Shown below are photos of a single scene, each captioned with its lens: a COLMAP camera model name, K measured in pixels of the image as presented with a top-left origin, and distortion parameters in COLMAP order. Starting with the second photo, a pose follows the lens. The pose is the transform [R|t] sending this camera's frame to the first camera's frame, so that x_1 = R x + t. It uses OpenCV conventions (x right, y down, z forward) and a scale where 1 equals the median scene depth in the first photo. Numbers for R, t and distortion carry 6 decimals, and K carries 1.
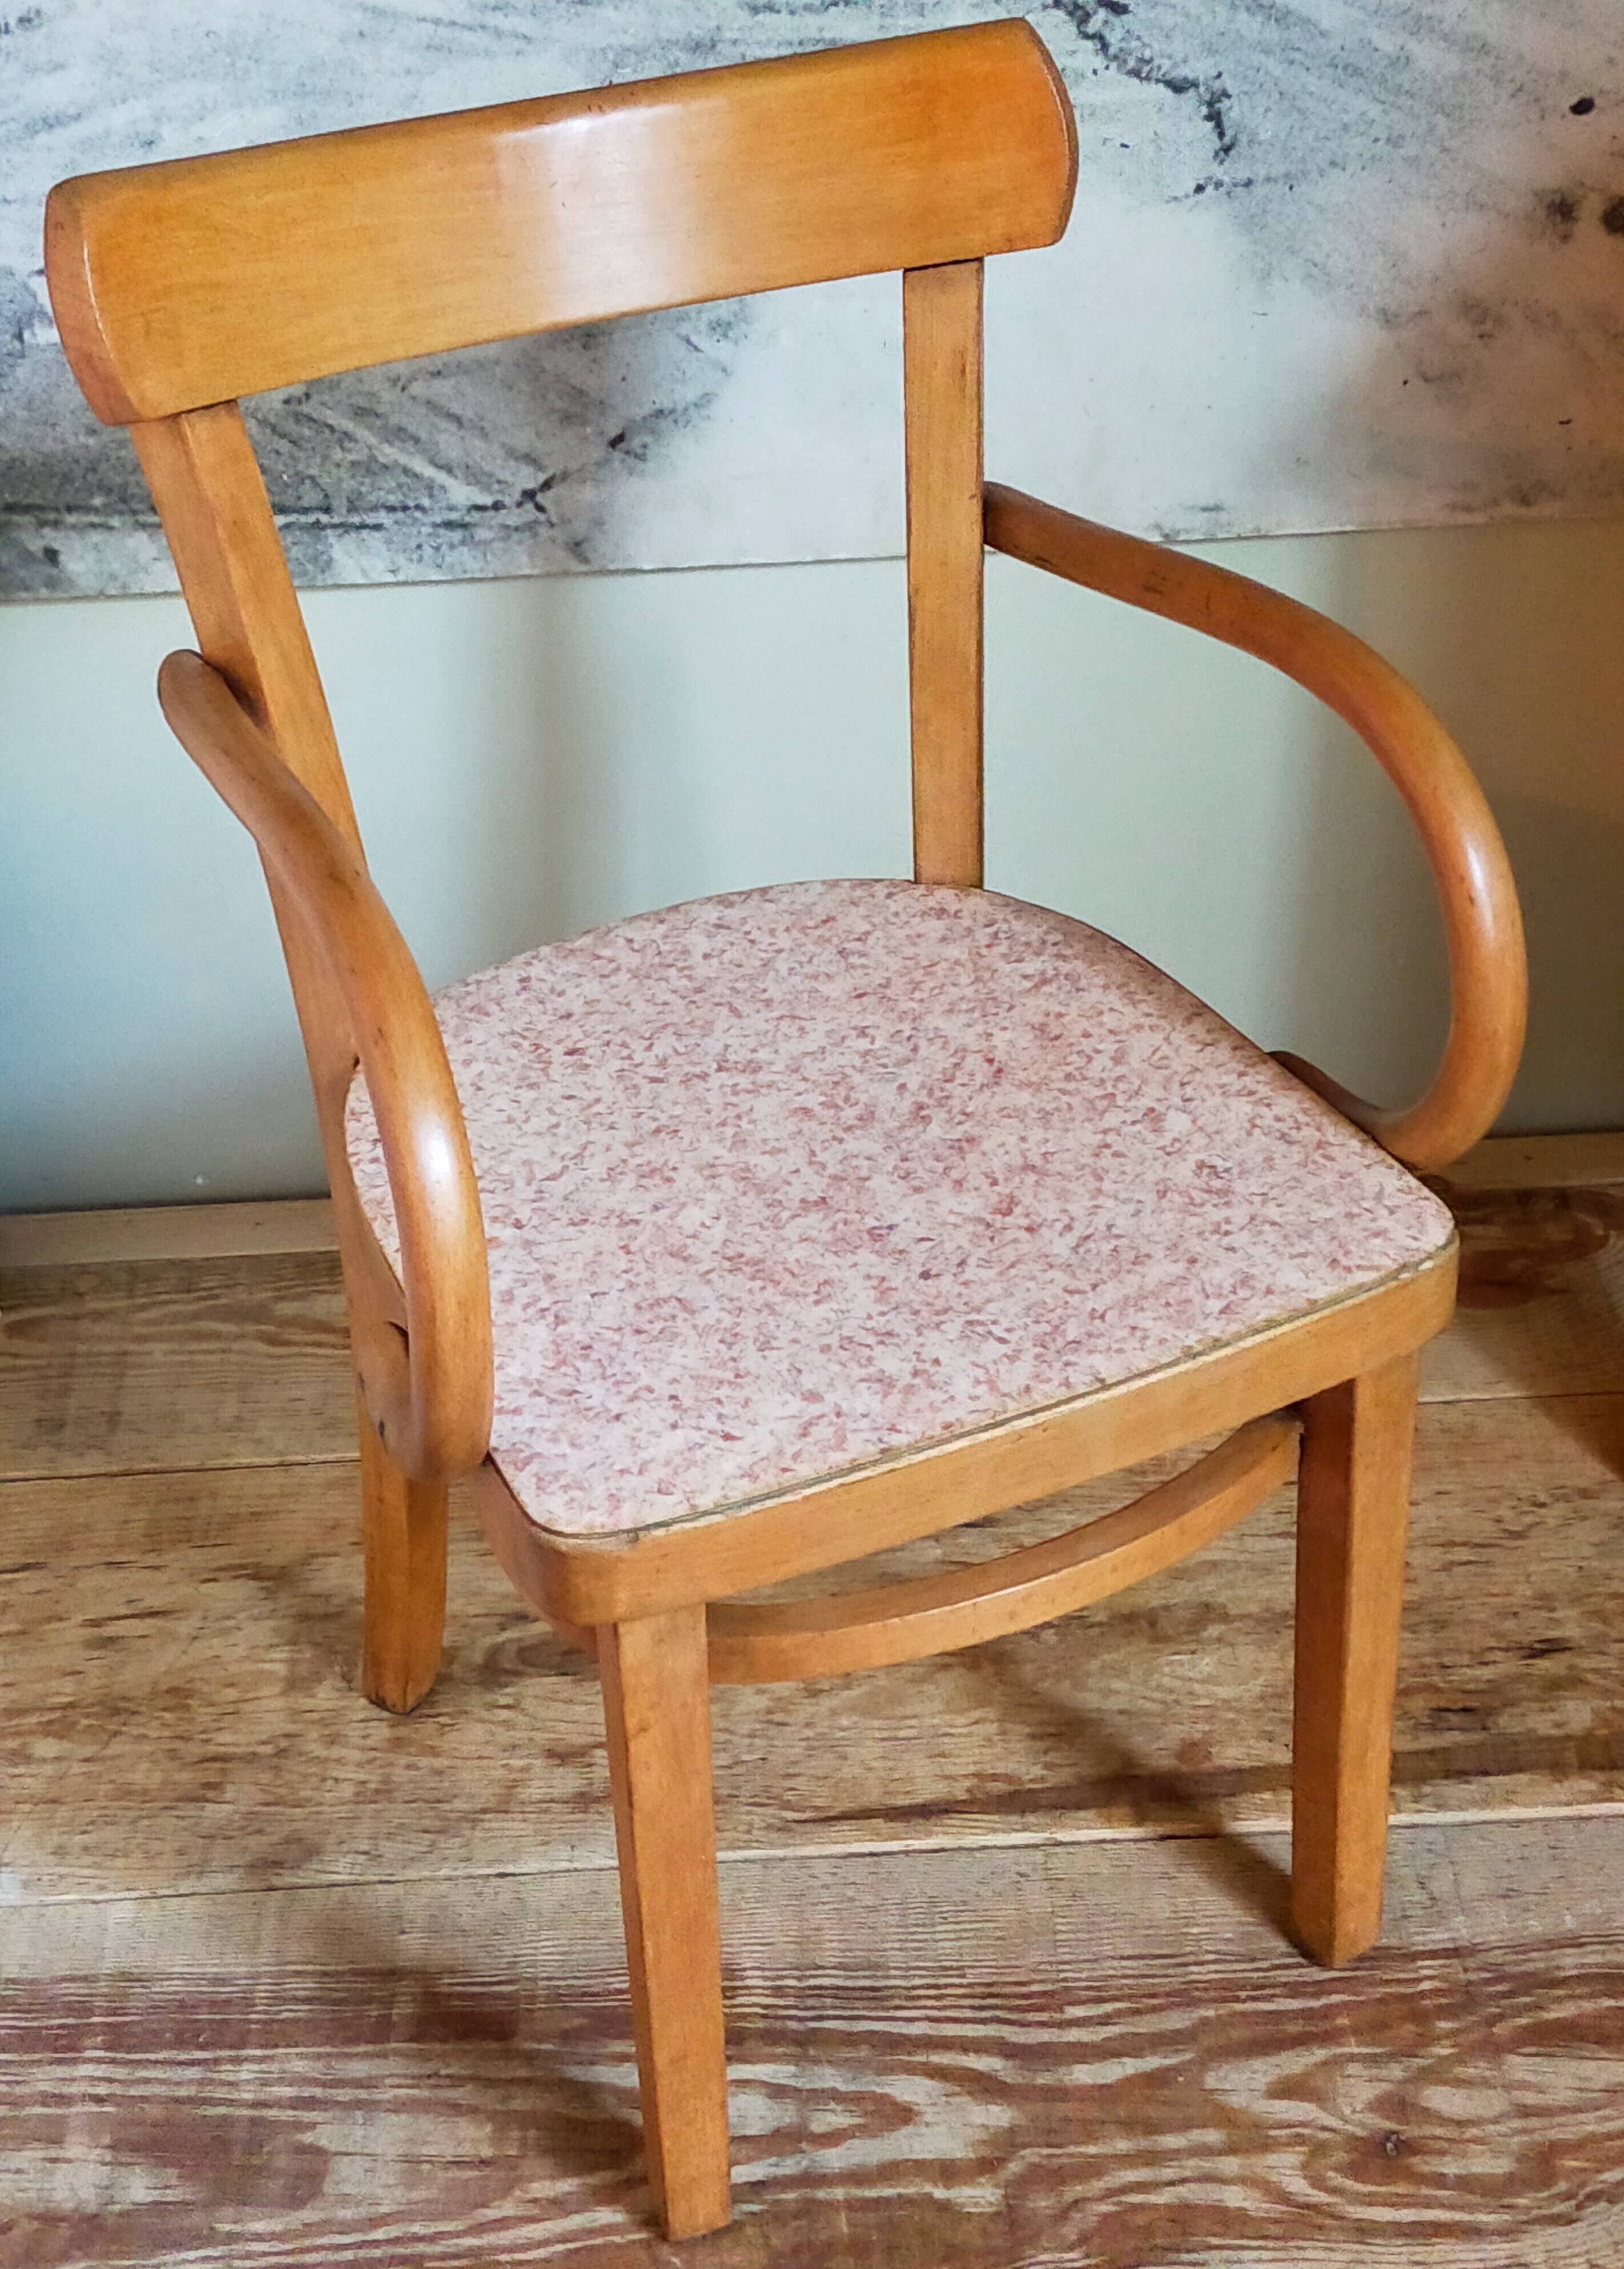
lens RADIAL K [[3495.1, 0, 859.5], [0, 3495.1, 1162.9], [0, 0, 1]] dist [0.079202, 0.000000]
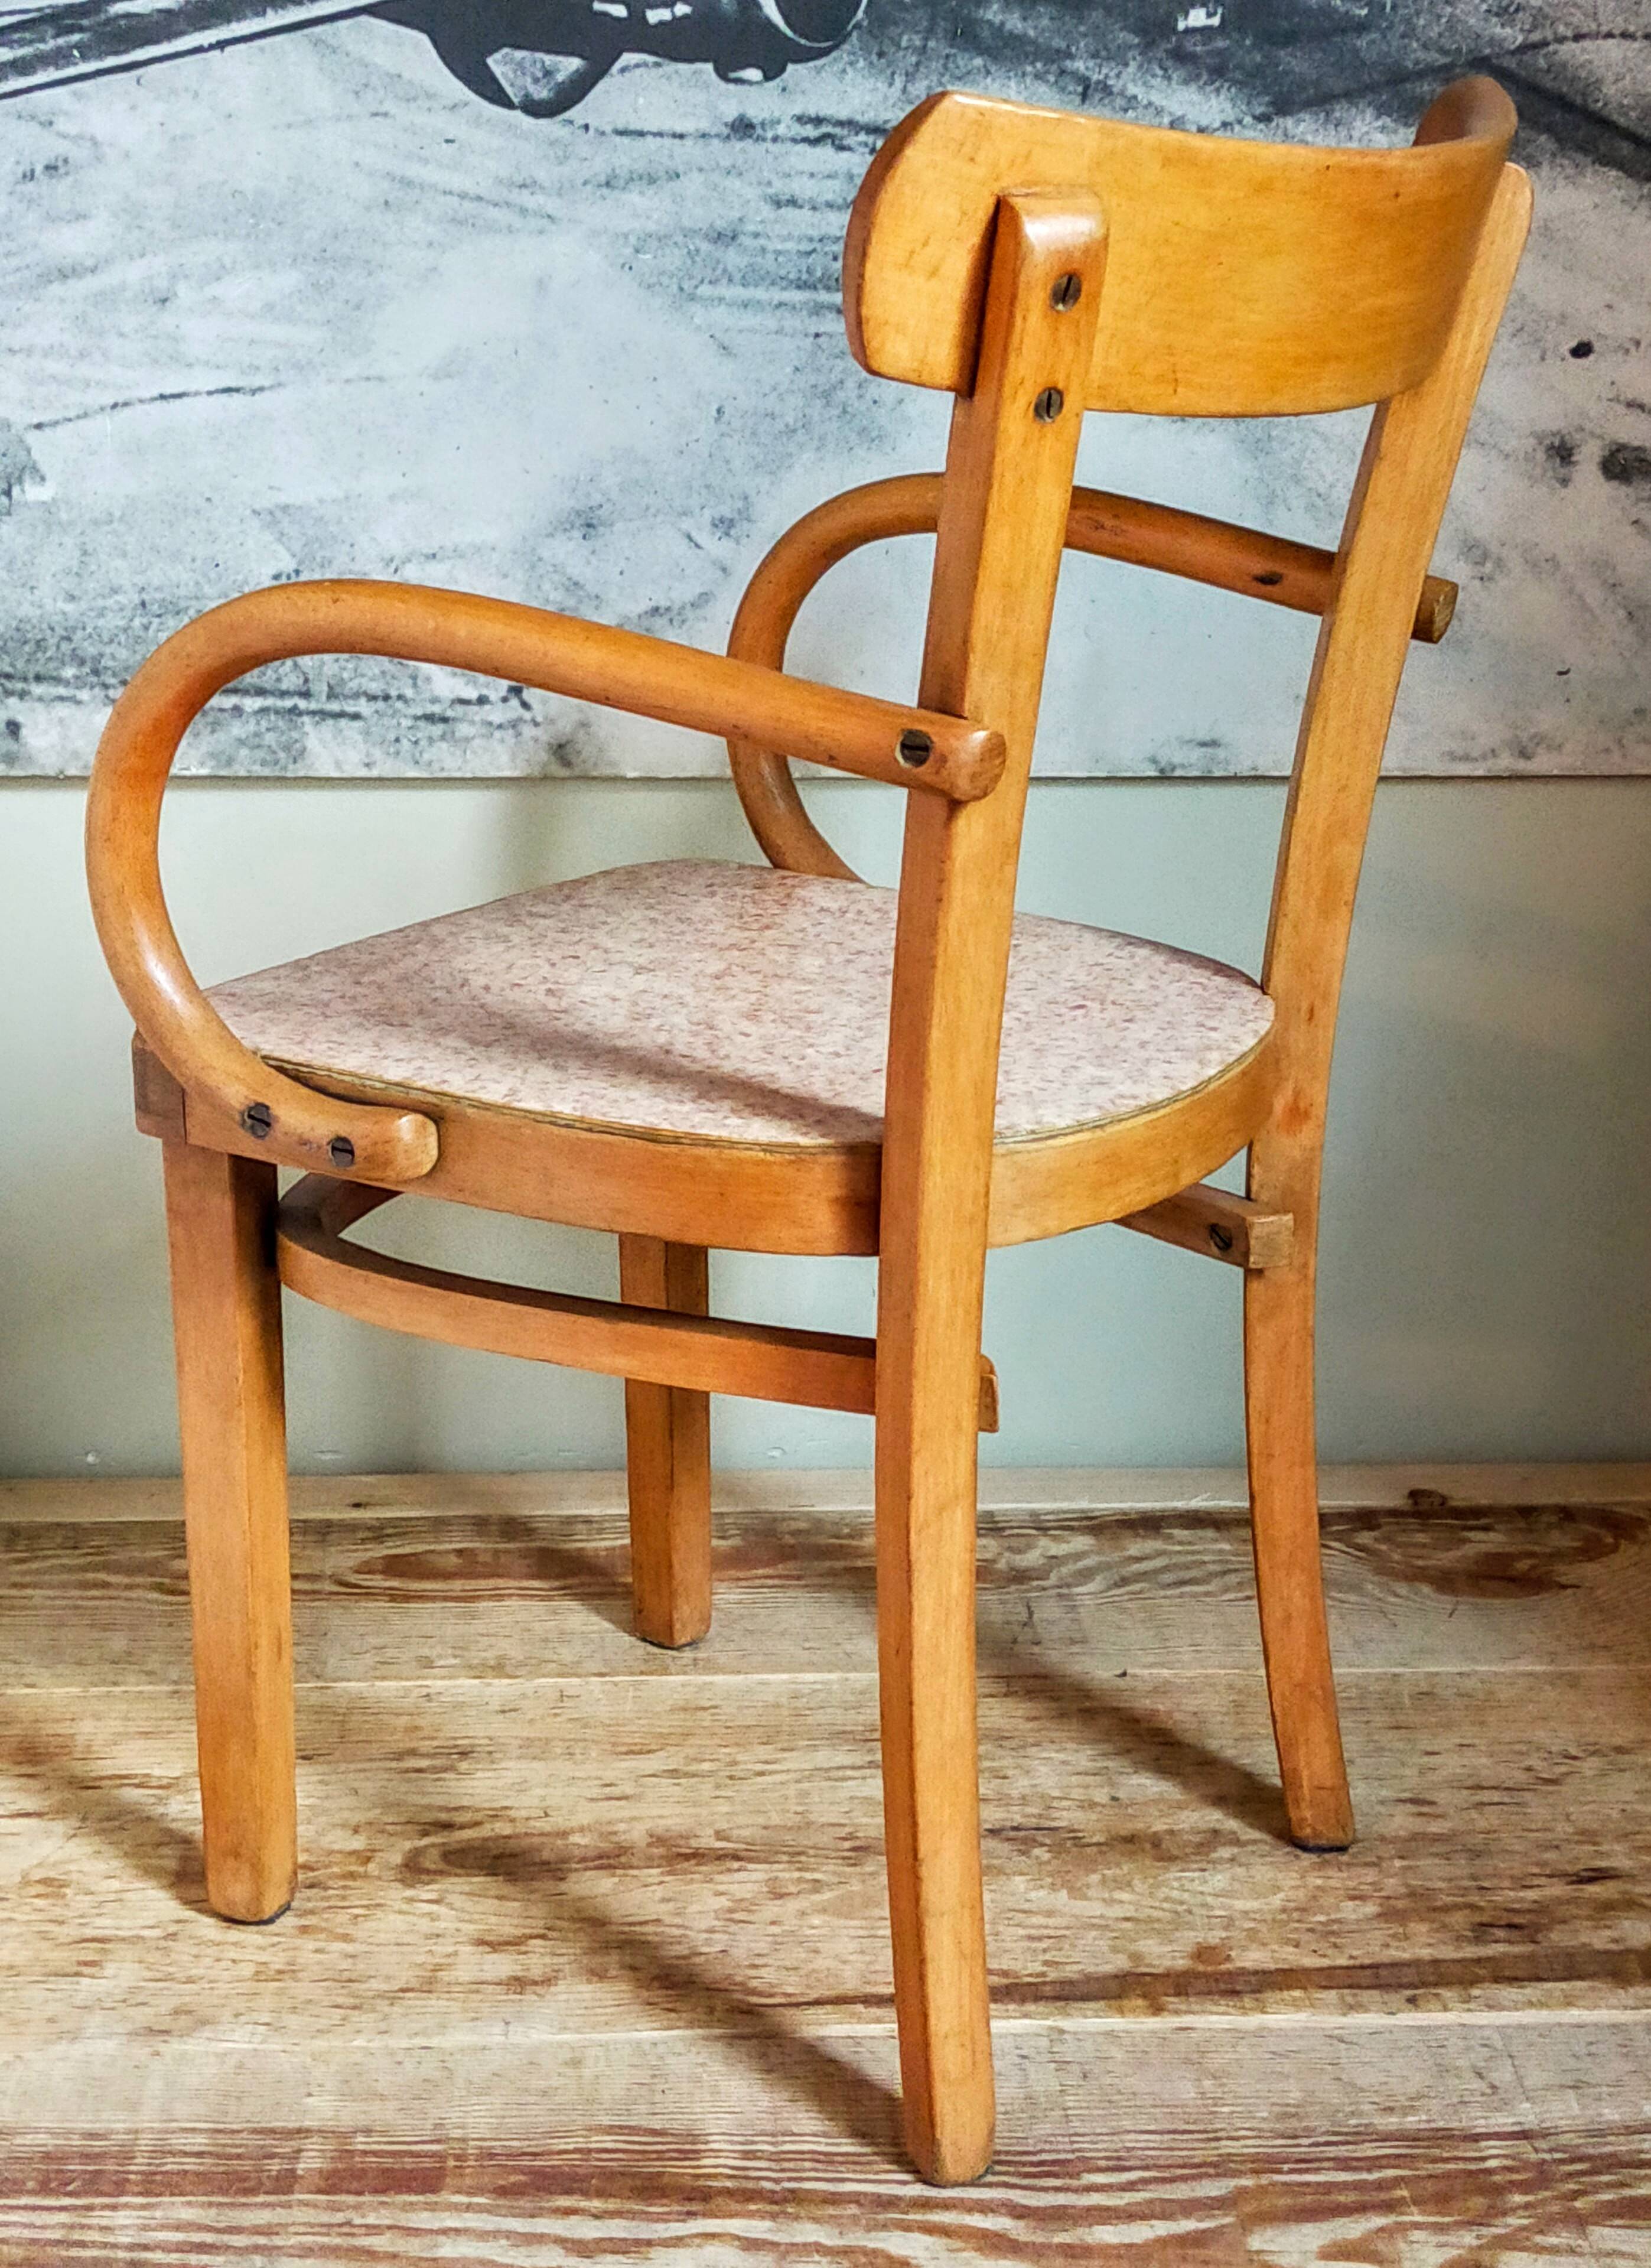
lens RADIAL K [[3620.3, 0, 865.0], [0, 3620.3, 1129.6], [0, 0, 1]] dist [0.073918, 0.000000]
pose [[0.997894, 0.042758, 0.048785, -0.044886], [-0.027914, 0.961878, -0.272051, 0.216142], [-0.058558, 0.270116, 0.961045, 0.064471]]
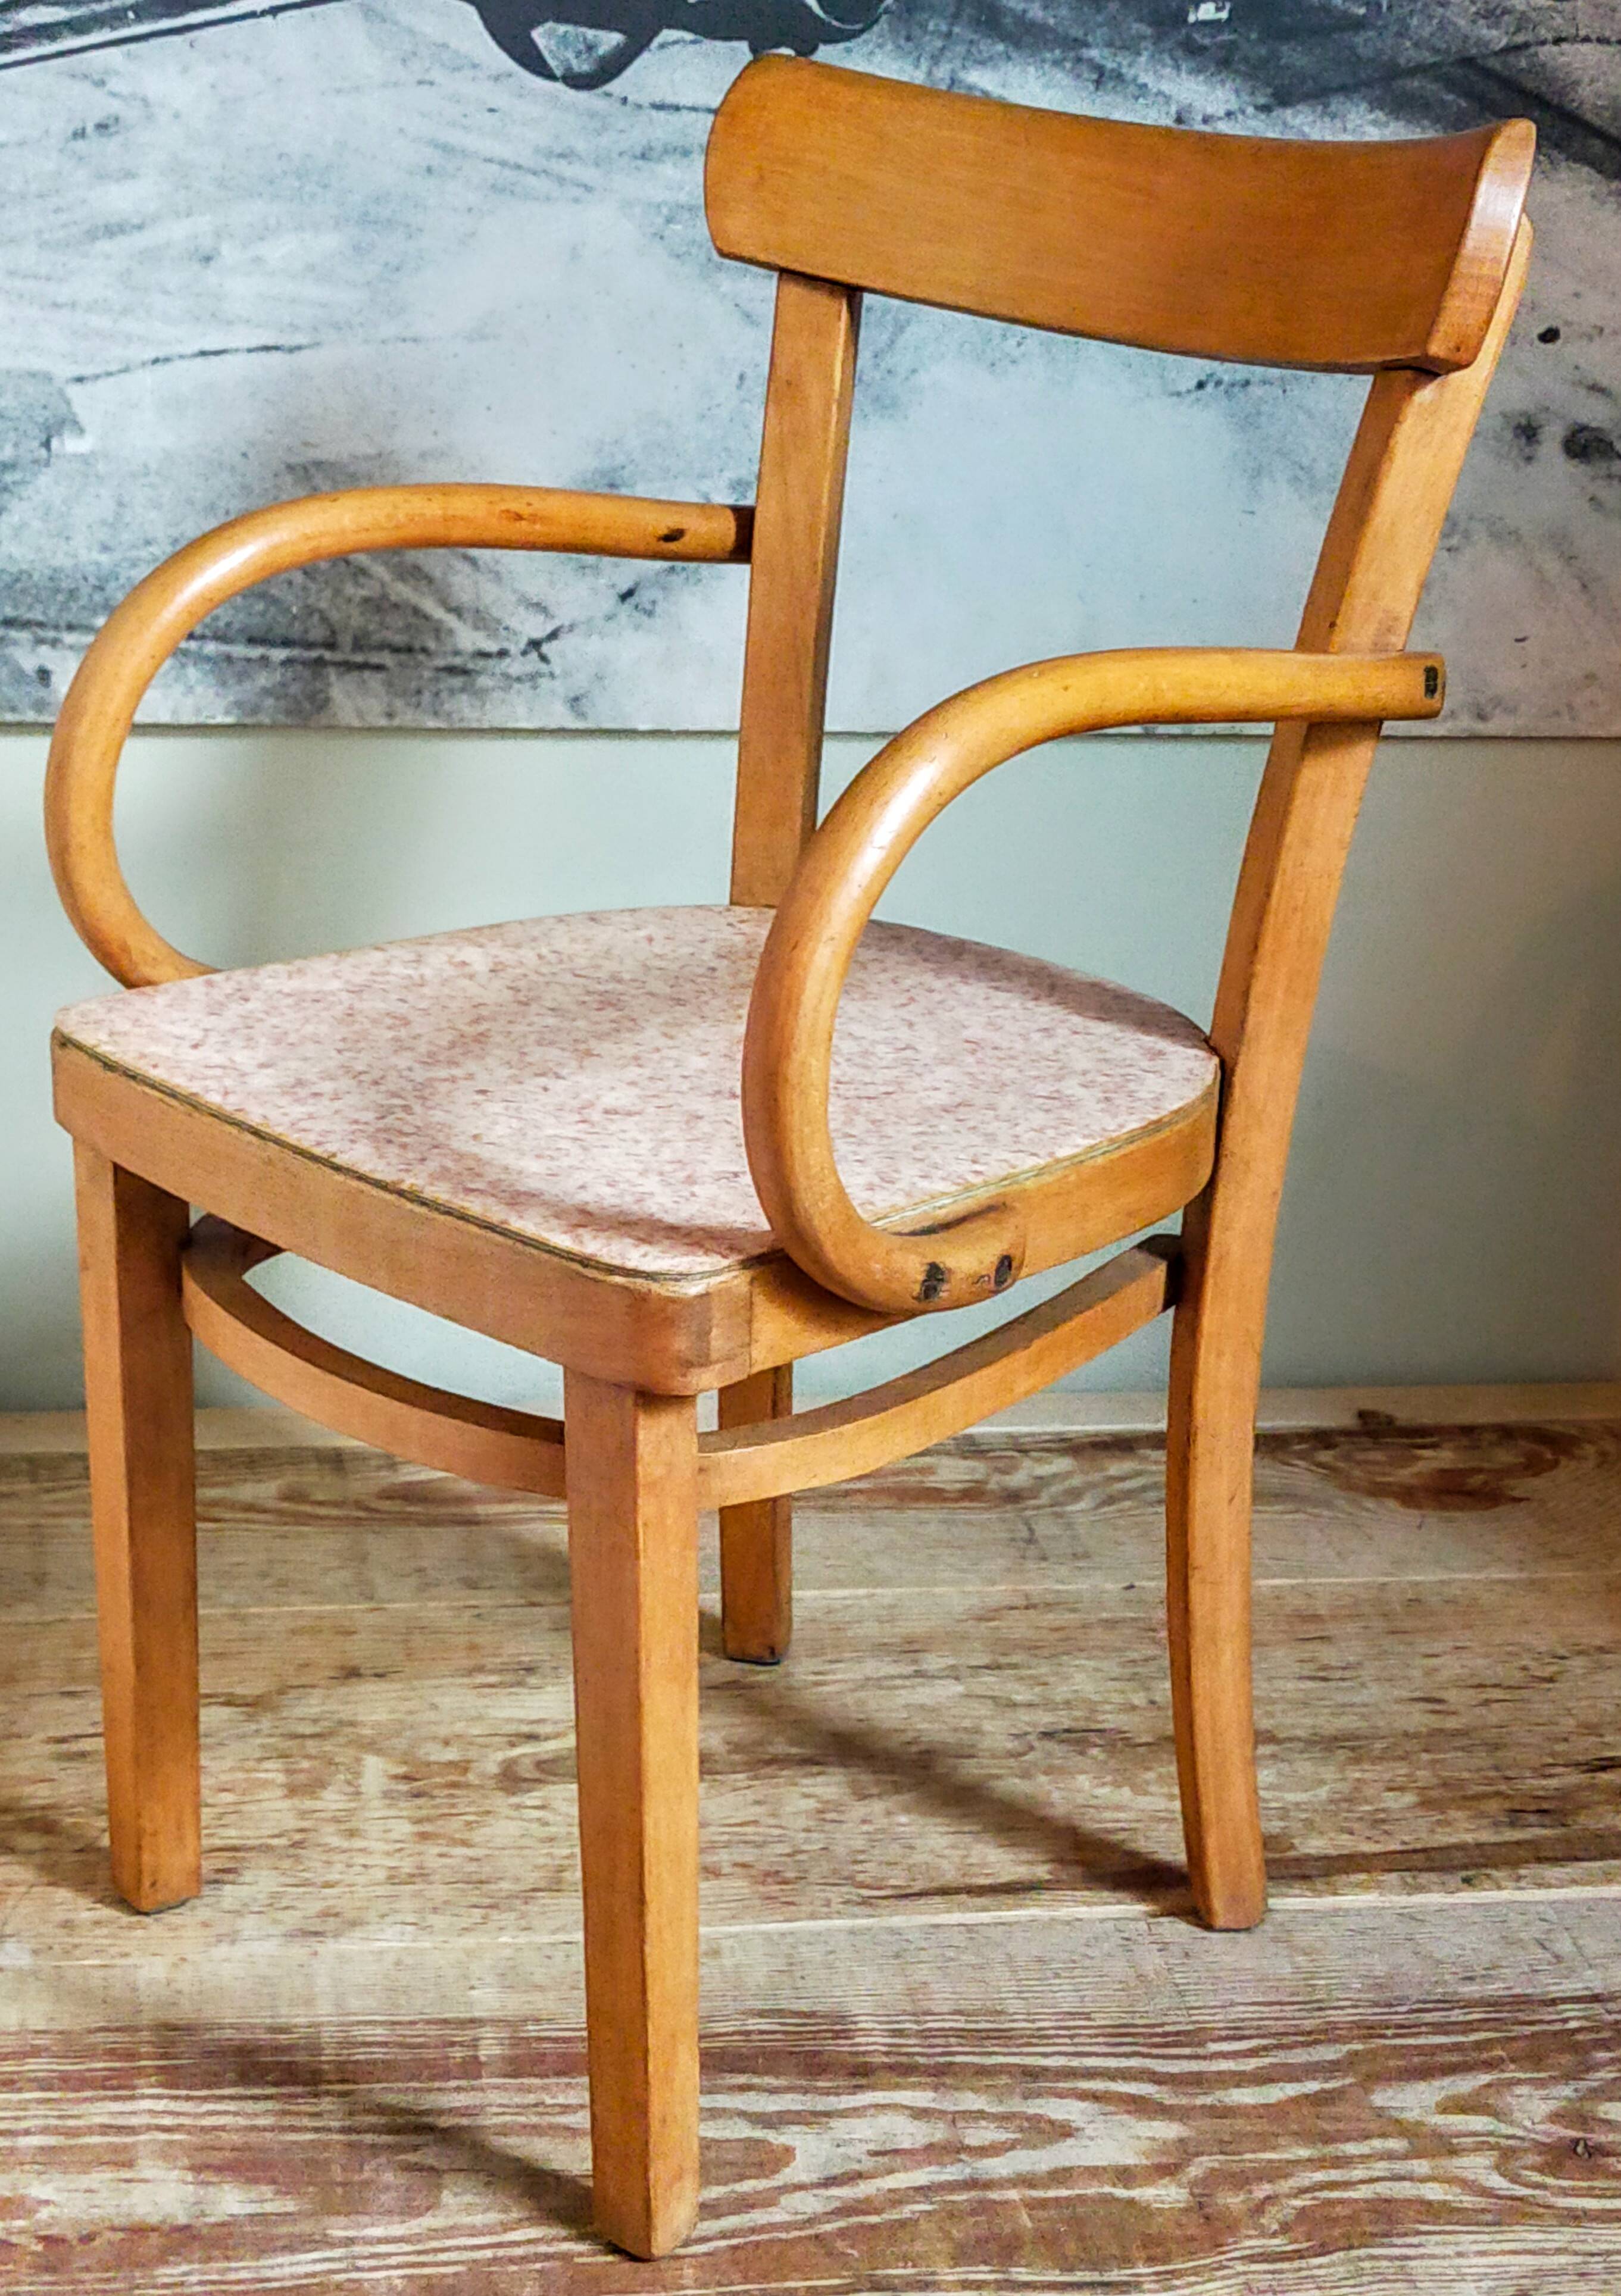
lens RADIAL K [[3679.3, 0, 819.6], [0, 3679.3, 1139.3], [0, 0, 1]] dist [0.074244, 0.000000]
pose [[0.987503, 0.041002, 0.152176, -0.183675], [-0.001466, 0.967914, -0.251279, 0.231090], [-0.157596, 0.247915, 0.955877, 0.014402]]
